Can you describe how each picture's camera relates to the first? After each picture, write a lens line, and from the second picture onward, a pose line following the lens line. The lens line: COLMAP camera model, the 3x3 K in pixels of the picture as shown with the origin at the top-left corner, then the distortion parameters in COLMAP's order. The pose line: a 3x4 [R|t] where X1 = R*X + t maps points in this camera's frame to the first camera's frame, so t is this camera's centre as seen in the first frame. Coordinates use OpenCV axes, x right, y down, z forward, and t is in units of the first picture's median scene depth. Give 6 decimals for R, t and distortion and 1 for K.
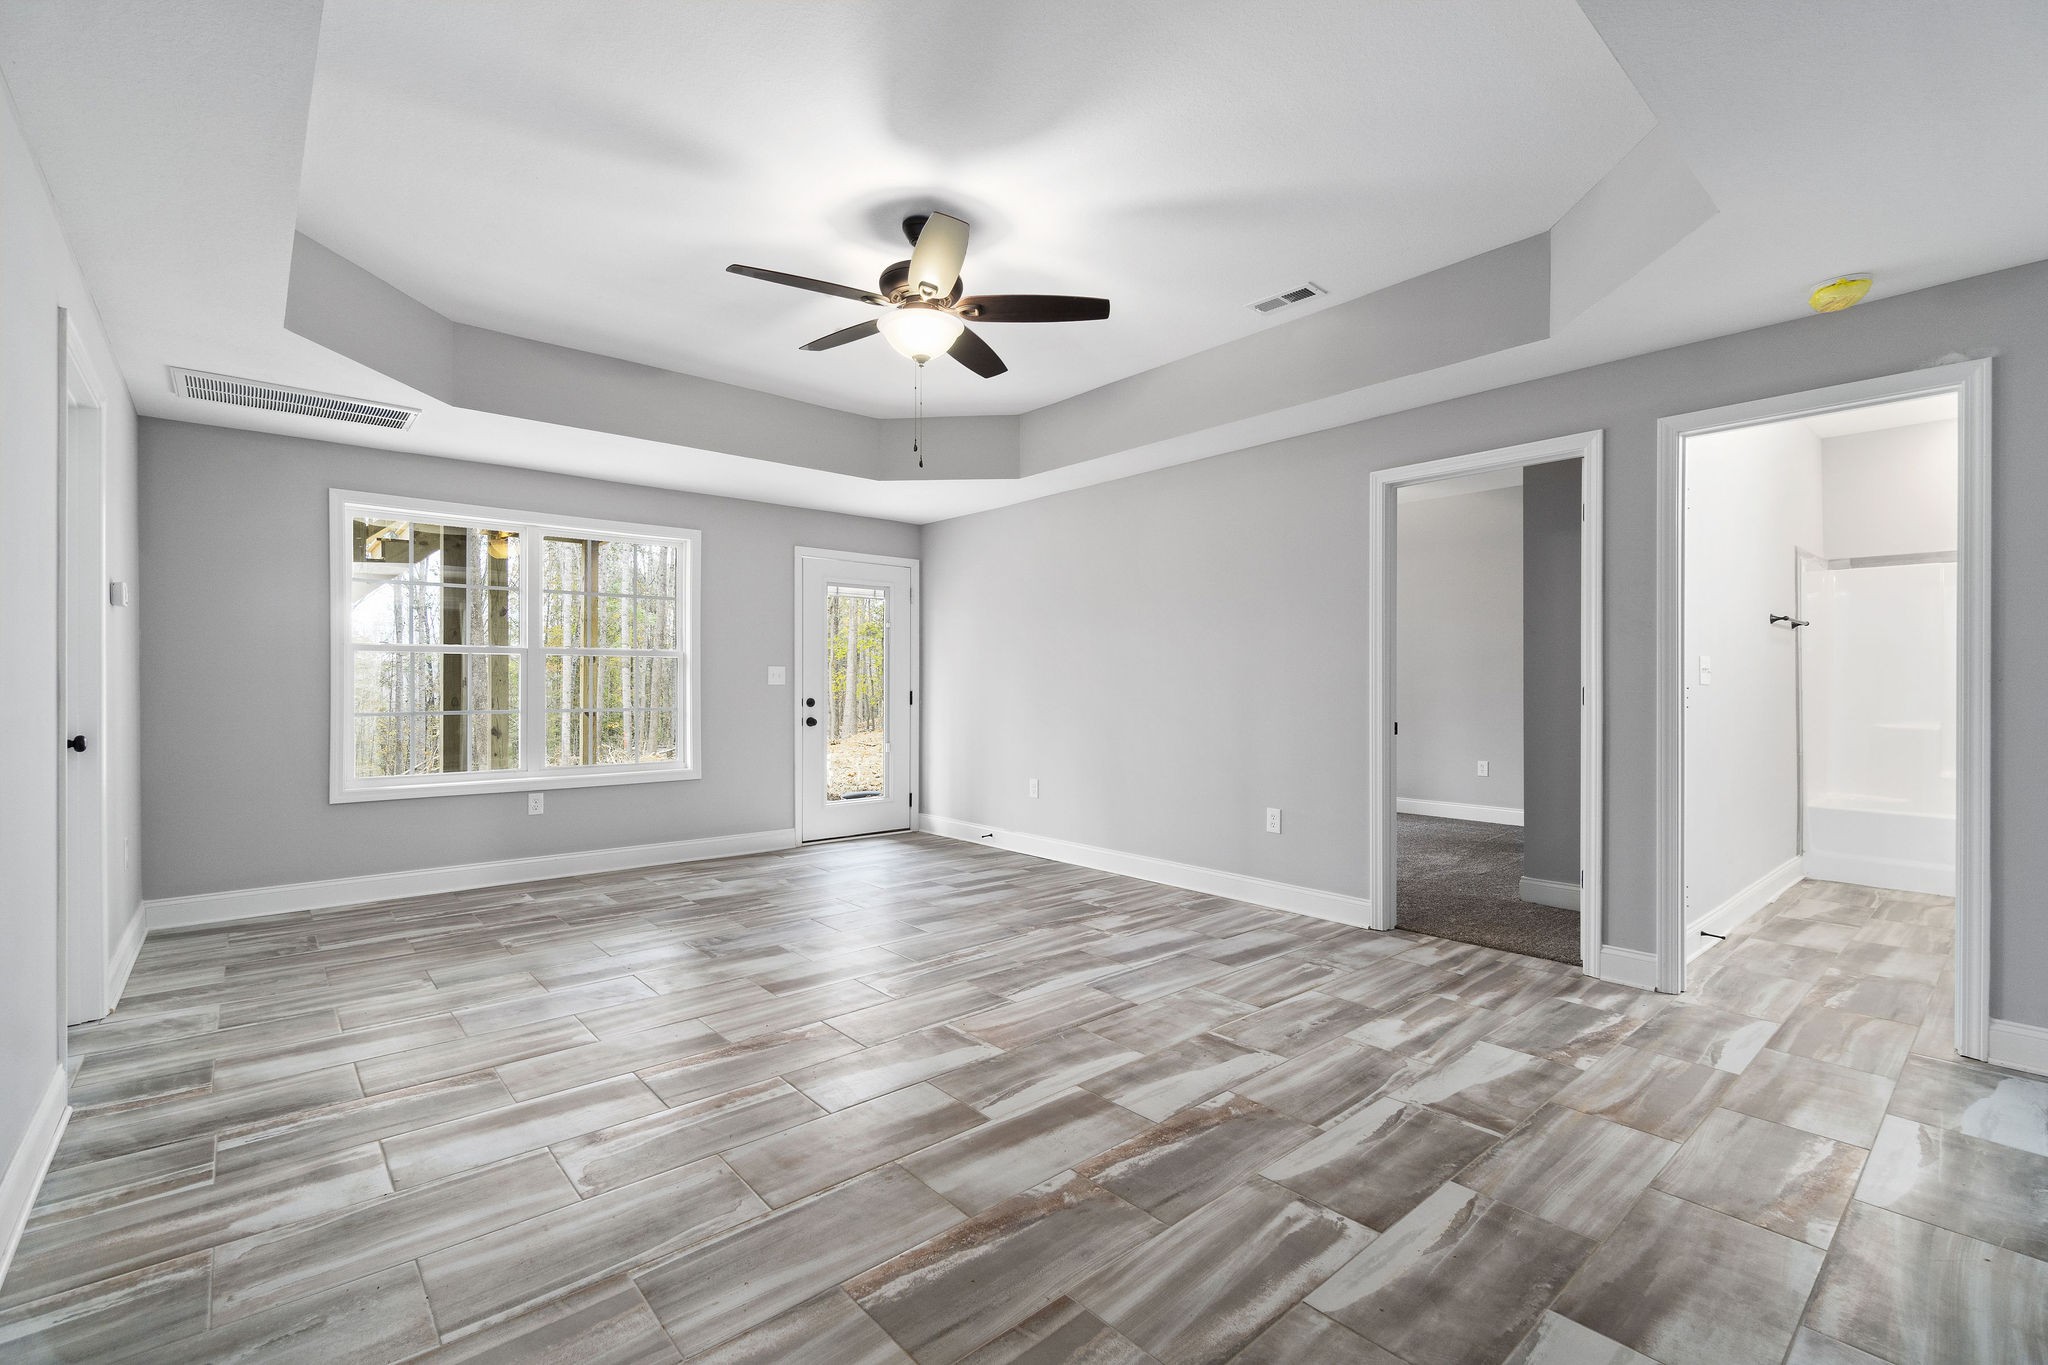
lens RADIAL K [[901.0, 0, 1018.8], [0, 901.0, 685.3], [0, 0, 1]] dist [-0.002549, 0.000010]
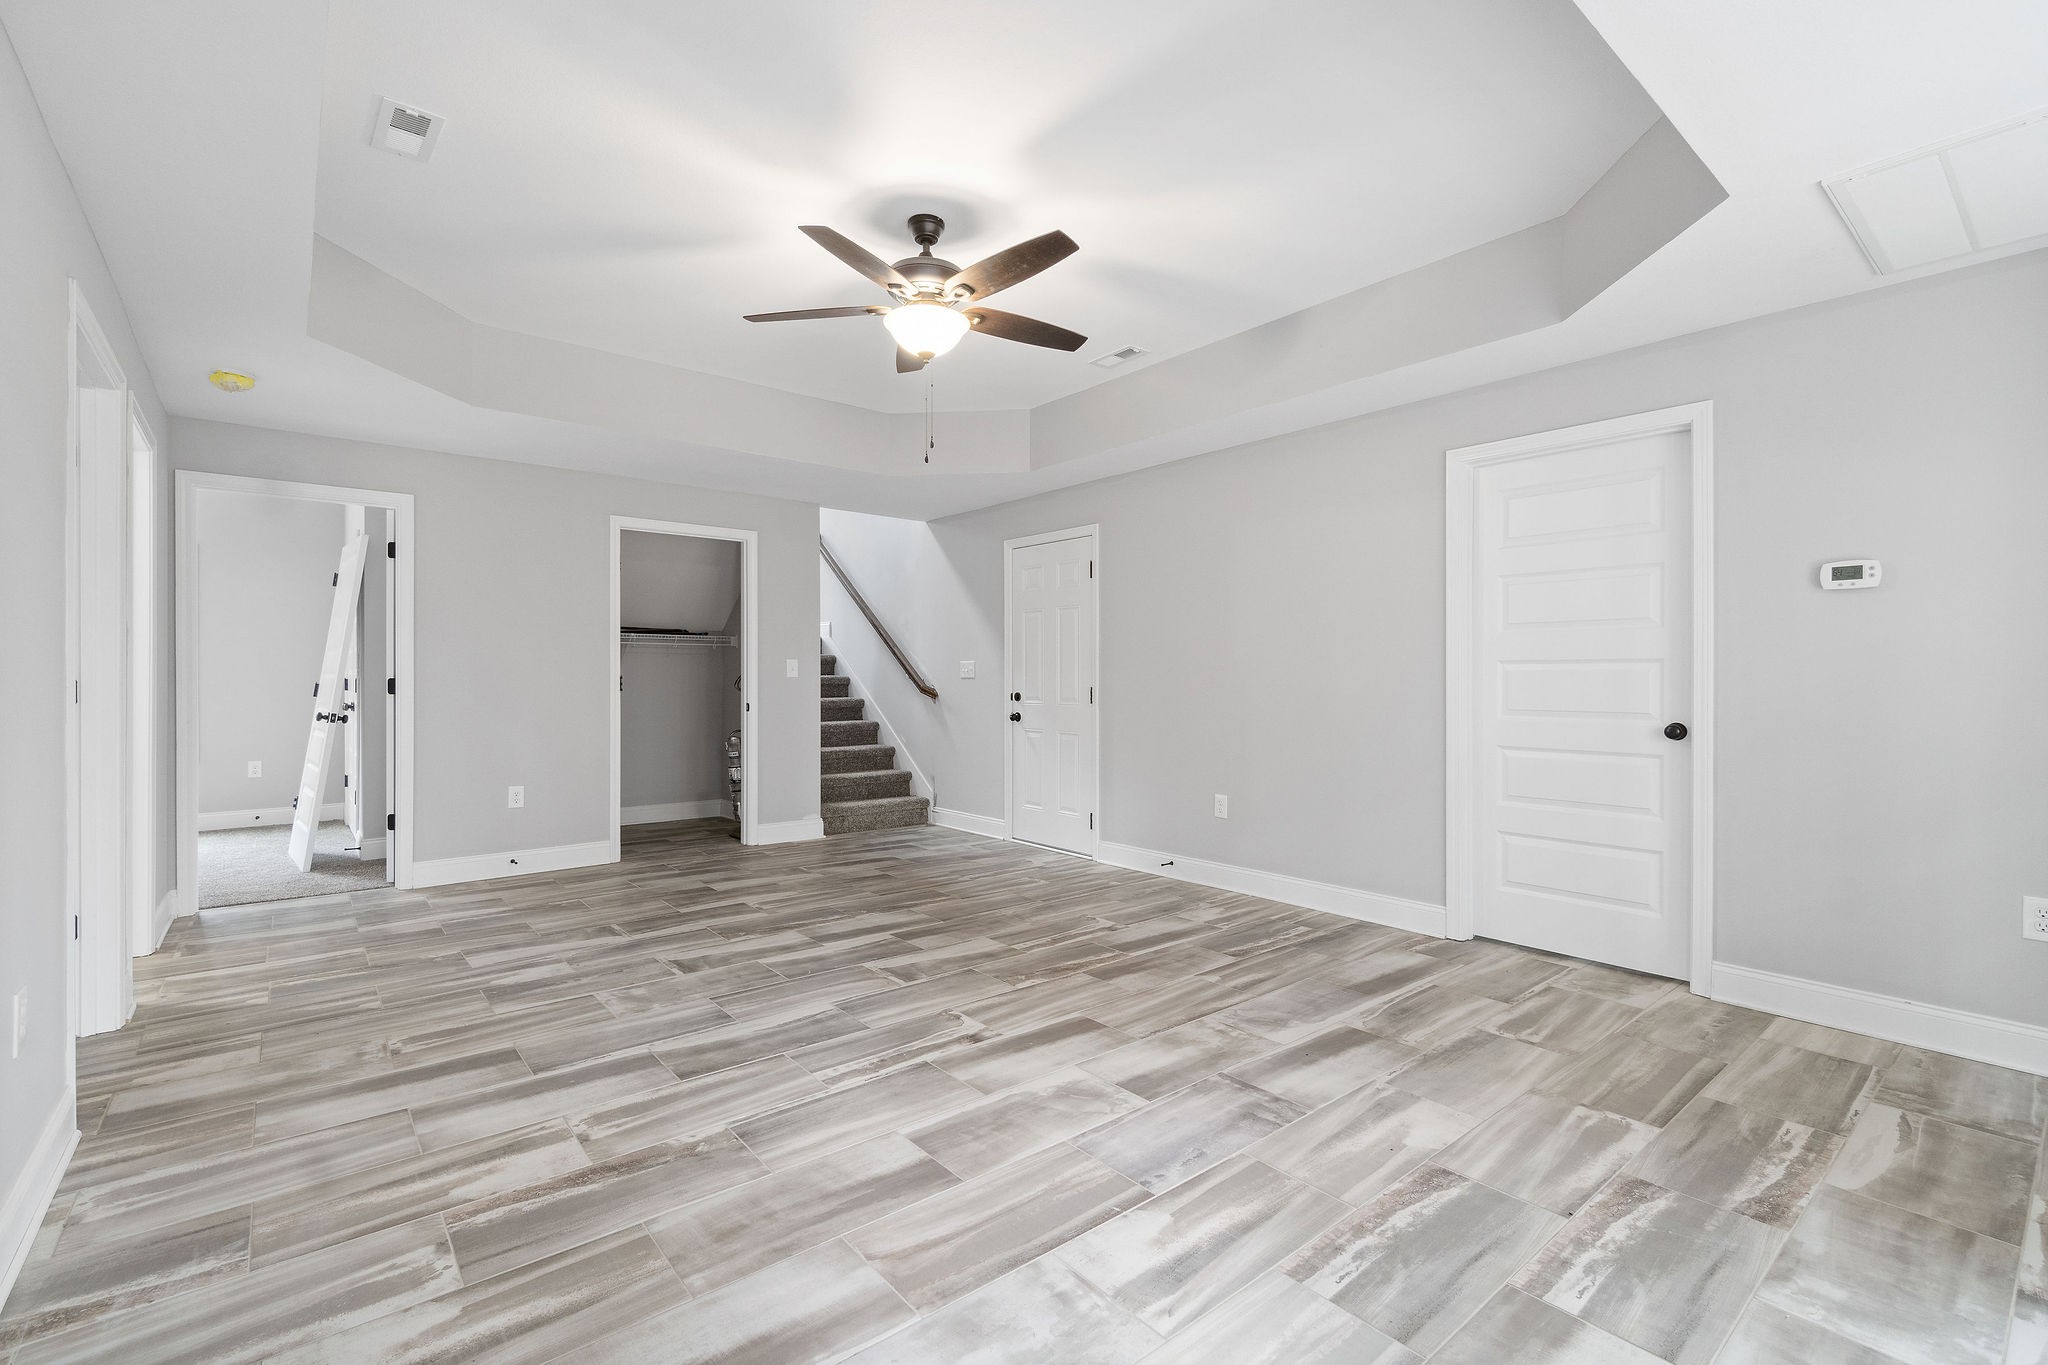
lens RADIAL K [[901.0, 0, 1018.8], [0, 901.0, 685.3], [0, 0, 1]] dist [-0.002549, 0.000010]
pose [[-0.999601, -0.002869, 0.028102, -0.227722], [-0.002598, 0.999950, 0.009654, -0.002844], [-0.028128, 0.009577, -0.999558, 1.896462]]
